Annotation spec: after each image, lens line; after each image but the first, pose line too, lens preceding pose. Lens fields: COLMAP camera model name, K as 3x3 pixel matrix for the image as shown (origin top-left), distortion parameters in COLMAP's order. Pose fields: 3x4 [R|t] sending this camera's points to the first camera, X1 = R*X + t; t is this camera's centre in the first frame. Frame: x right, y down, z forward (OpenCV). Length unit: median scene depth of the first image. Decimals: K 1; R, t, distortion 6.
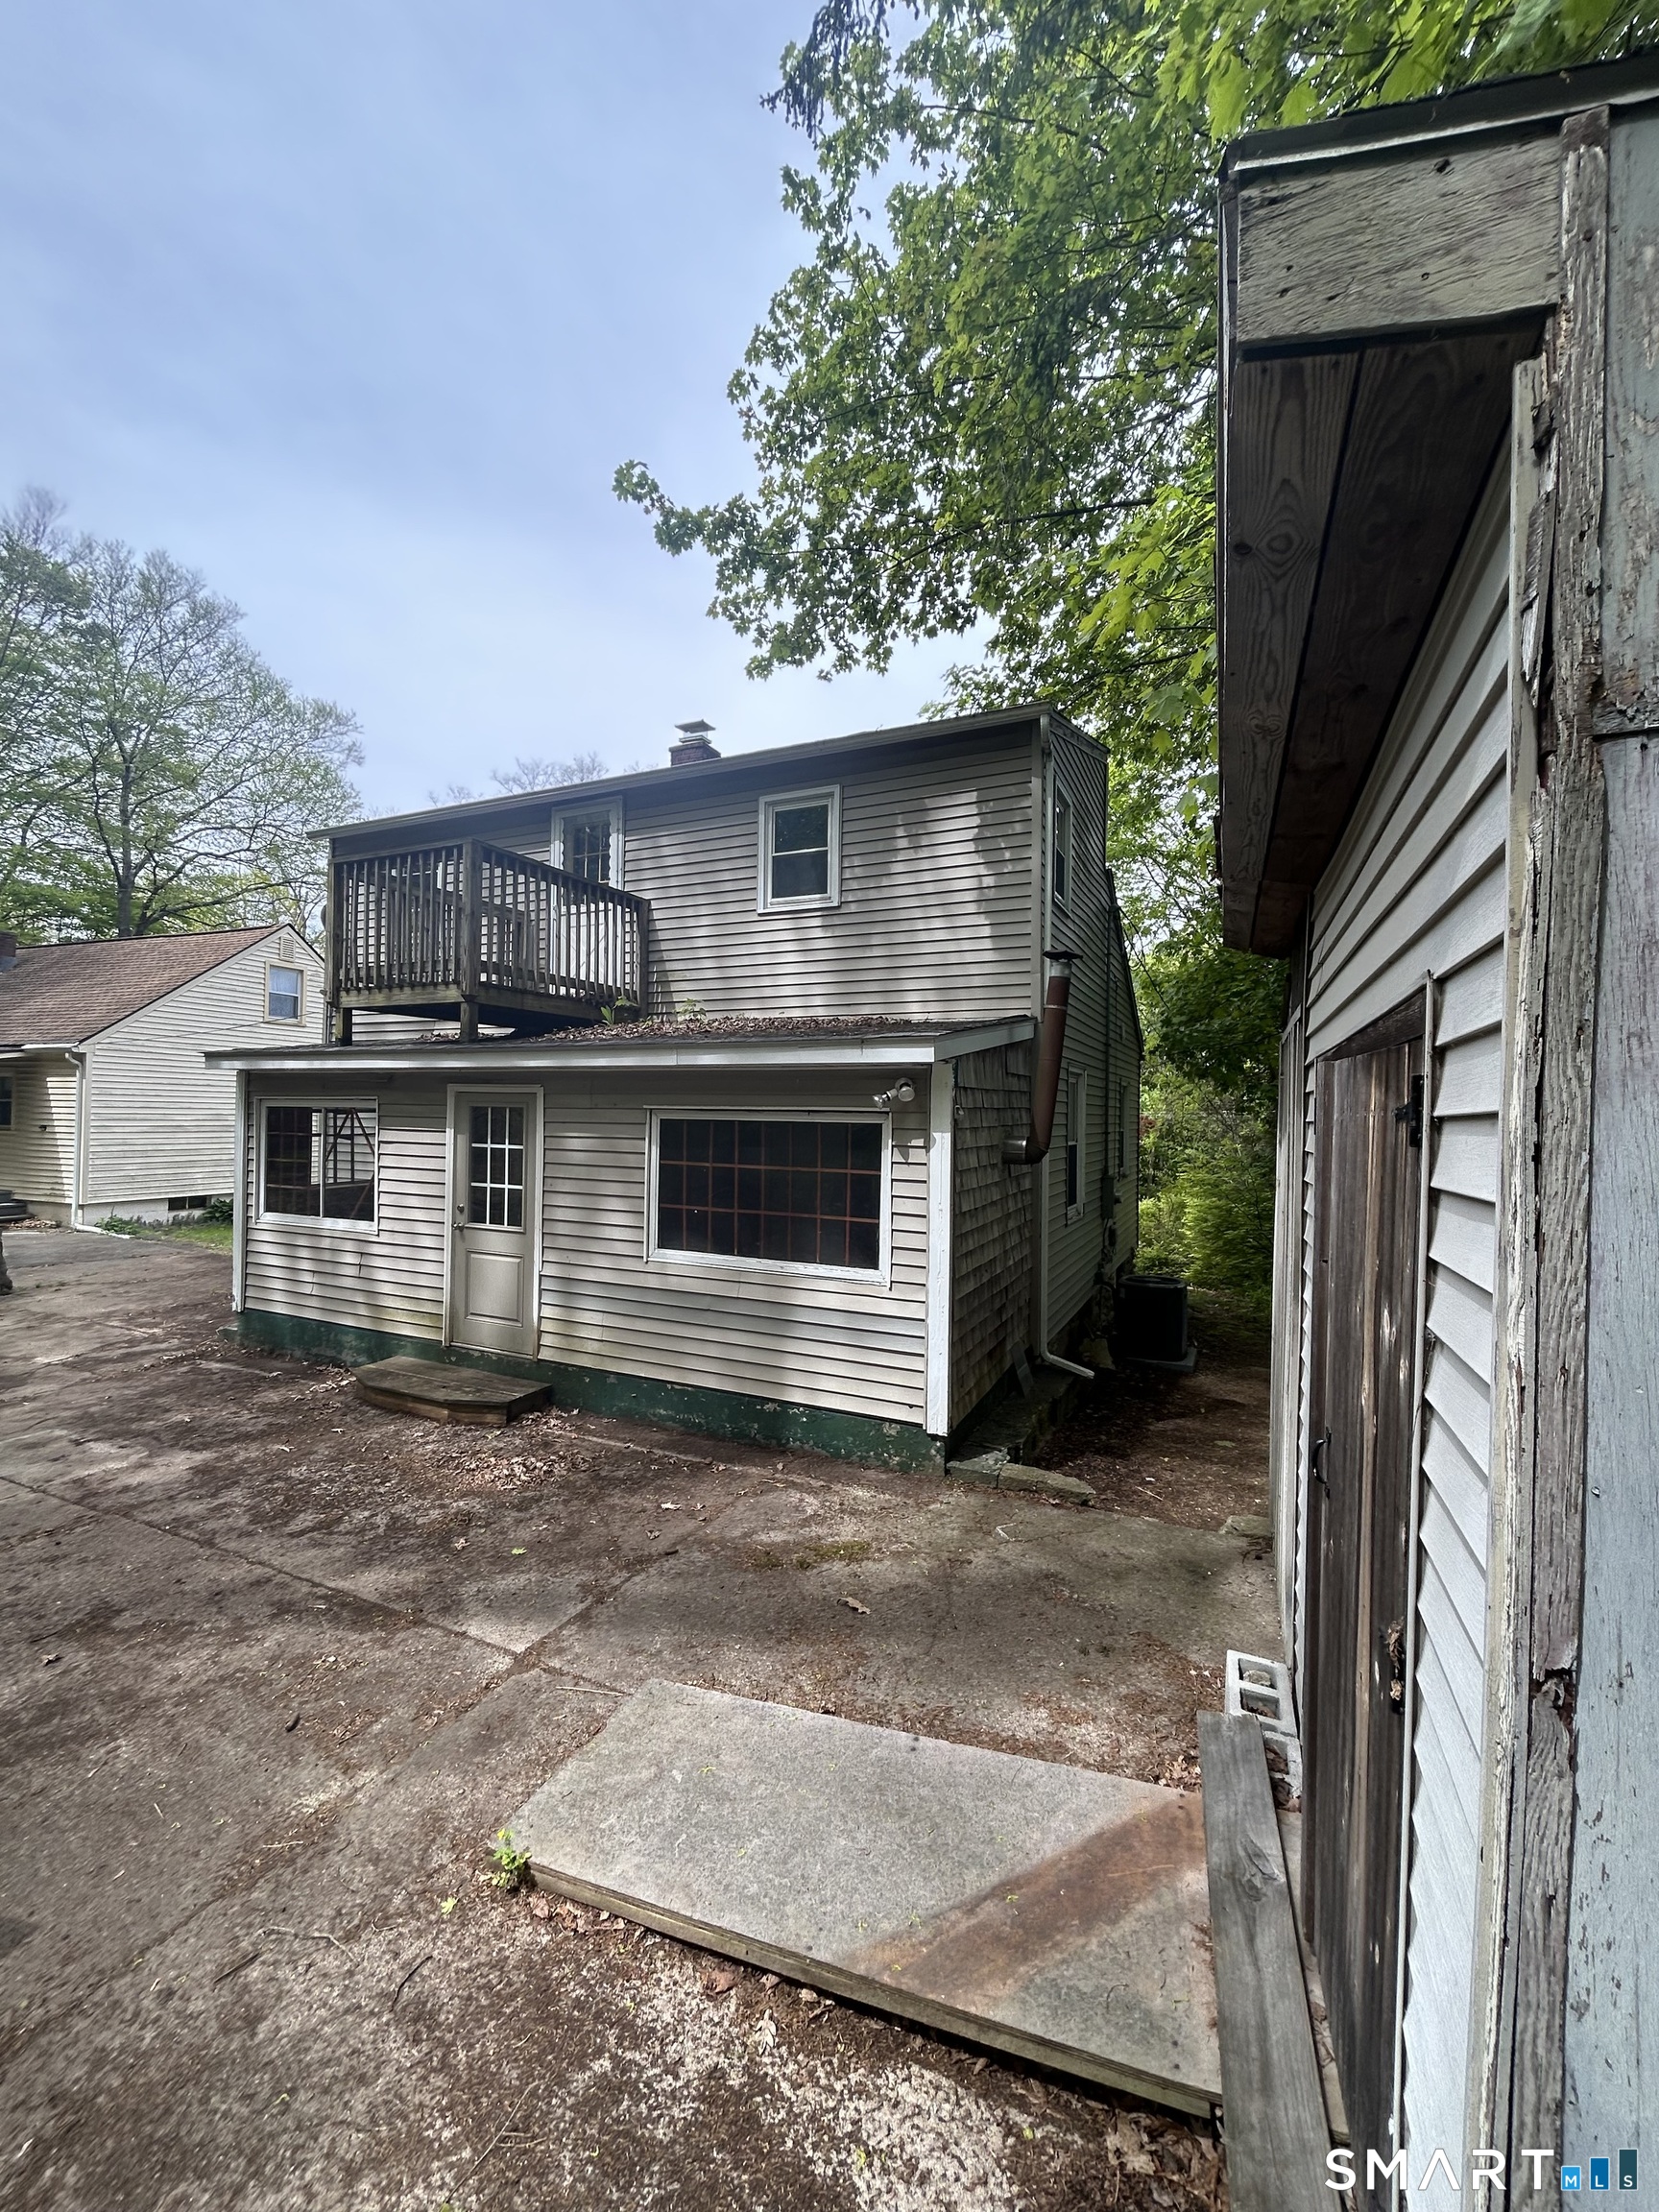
lens RADIAL K [[882.8, 0, 840.1], [0, 882.8, 1111.1], [0, 0, 1]] dist [0.007319, 0.000338]
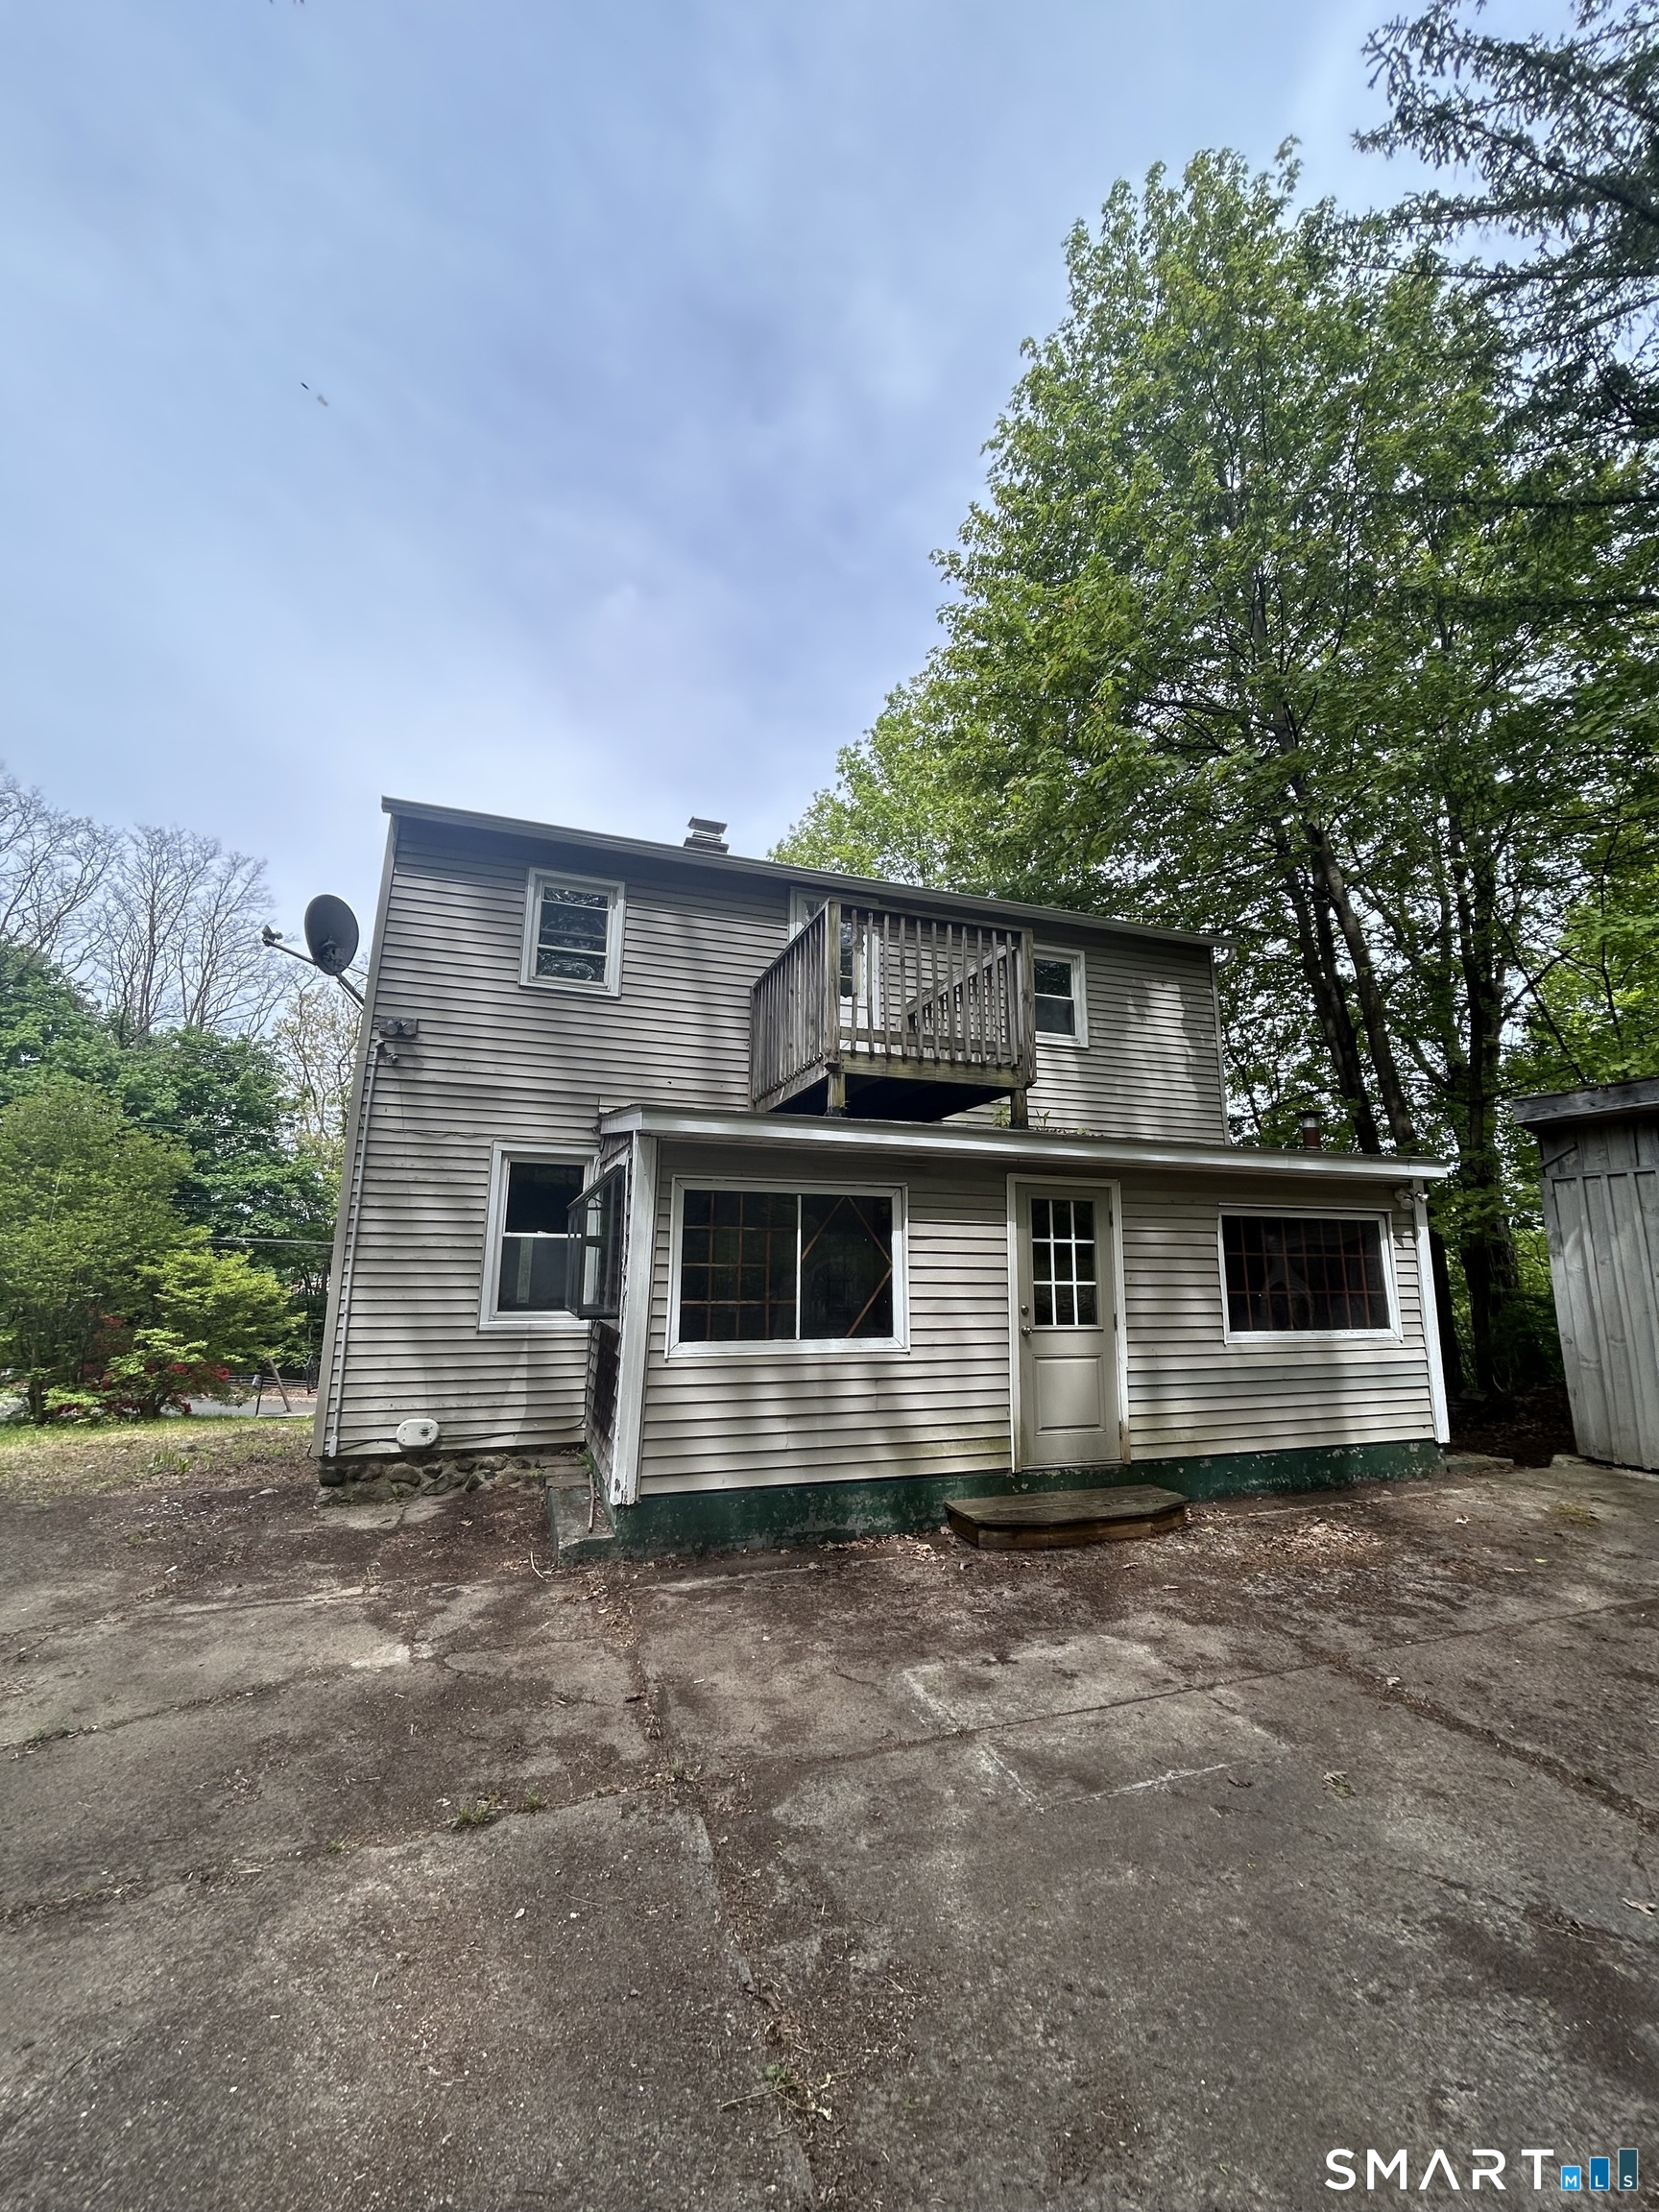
lens RADIAL K [[882.8, 0, 840.1], [0, 882.8, 1111.1], [0, 0, 1]] dist [0.007319, 0.000338]
pose [[0.712090, 0.116396, 0.692372, -1.312268], [0.001562, 0.985897, -0.167347, 0.064196], [-0.702086, 0.120247, 0.701866, 0.503915]]
